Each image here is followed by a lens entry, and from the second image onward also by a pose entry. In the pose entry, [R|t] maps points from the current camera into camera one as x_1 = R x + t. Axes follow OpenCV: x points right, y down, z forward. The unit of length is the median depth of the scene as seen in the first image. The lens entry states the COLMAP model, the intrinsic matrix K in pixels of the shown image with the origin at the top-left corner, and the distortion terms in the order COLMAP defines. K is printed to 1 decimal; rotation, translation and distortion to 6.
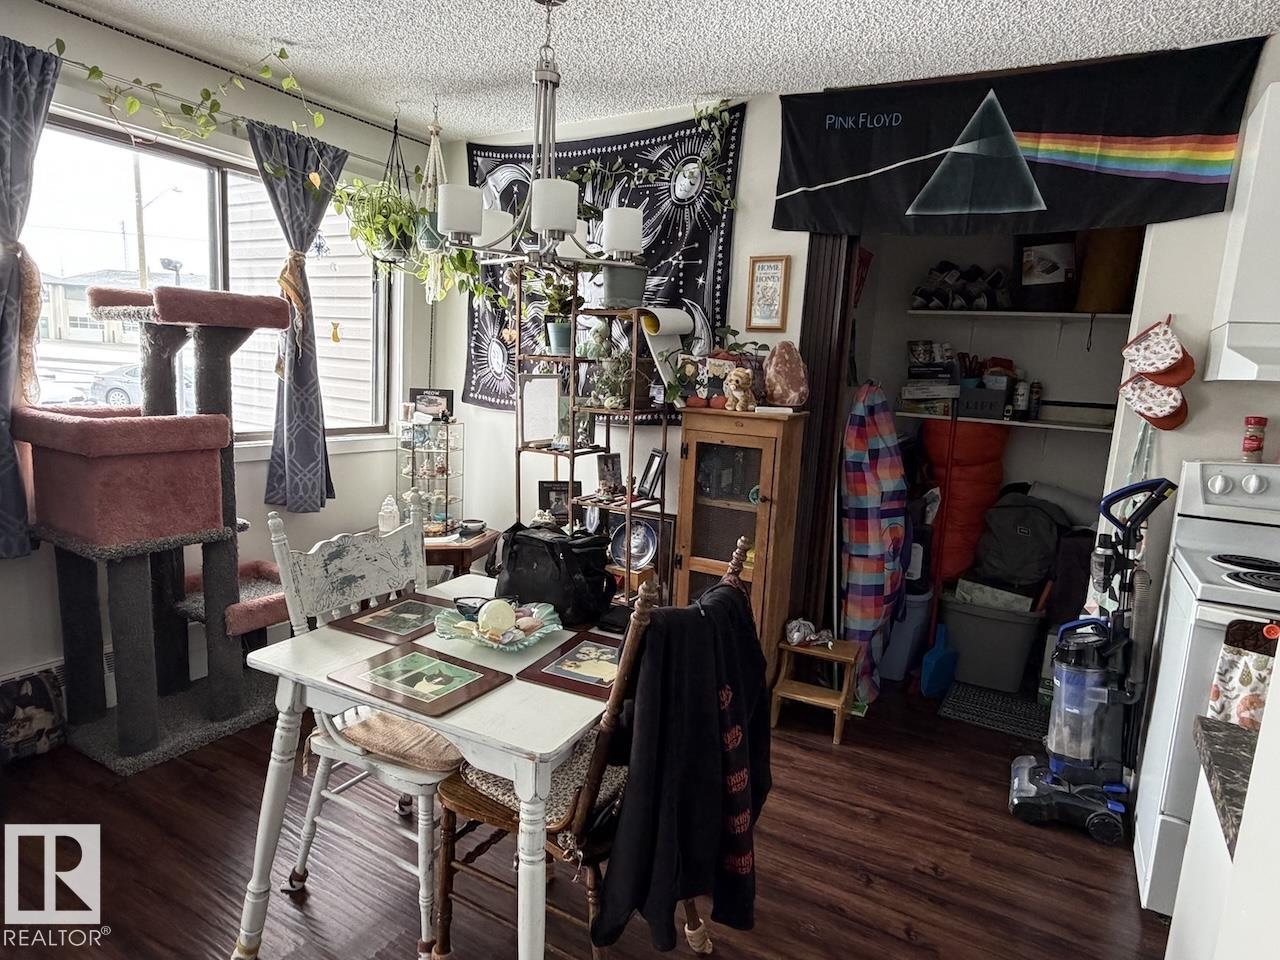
lens RADIAL K [[750.3, 0, 635.1], [0, 750.3, 484.6], [0, 0, 1]] dist [-0.000744, 0.000932]
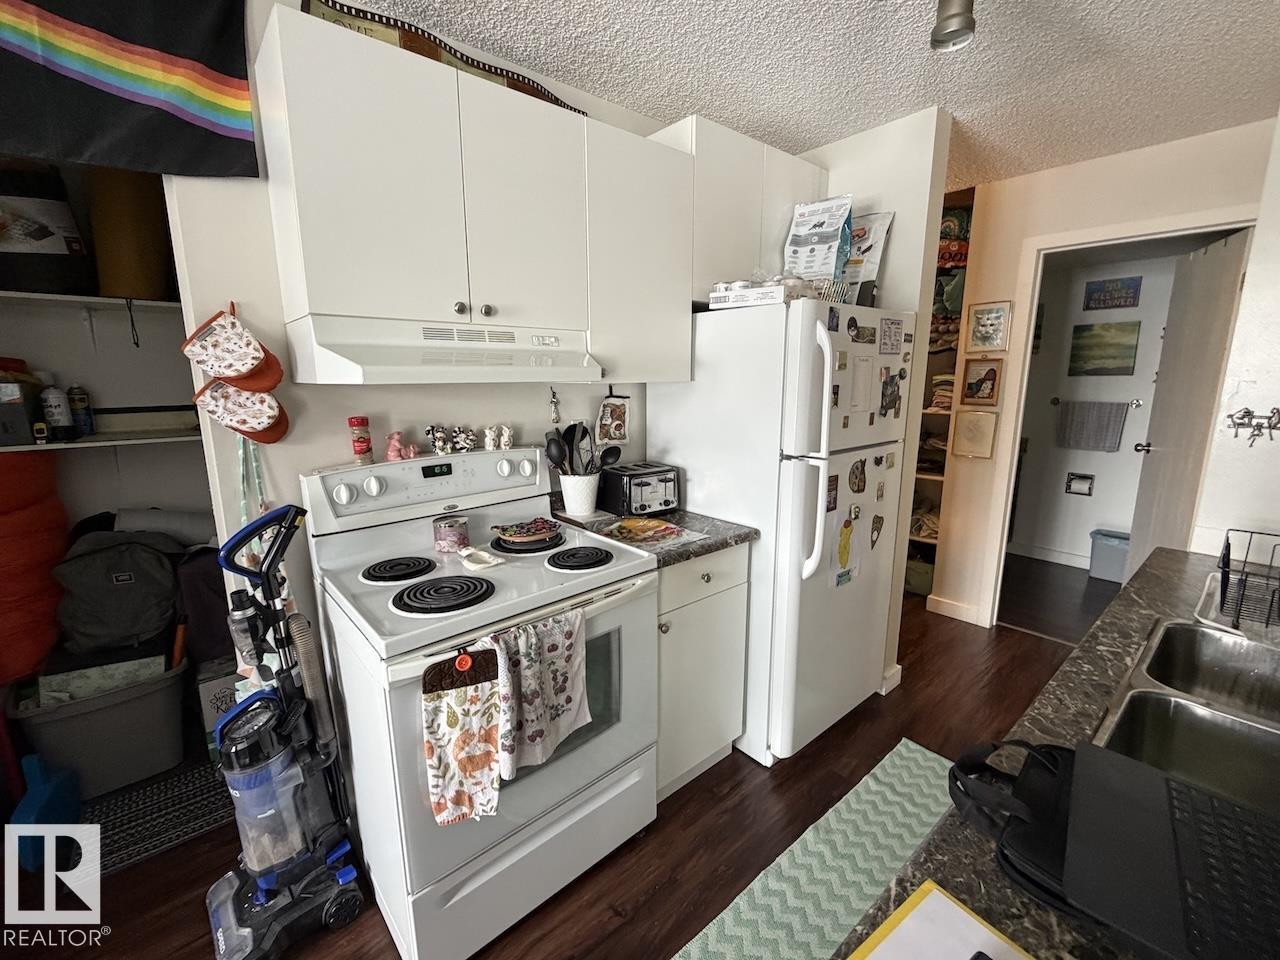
lens RADIAL K [[550.8, 0, 640.0], [0, 550.8, 480.0], [0, 0, 1]] dist [0.000159, 0.000037]
pose [[0.317041, -0.239698, 0.917622, 0.266179], [0.170751, 0.966151, 0.193380, -0.082832], [-0.932914, 0.095375, 0.347238, 0.407914]]
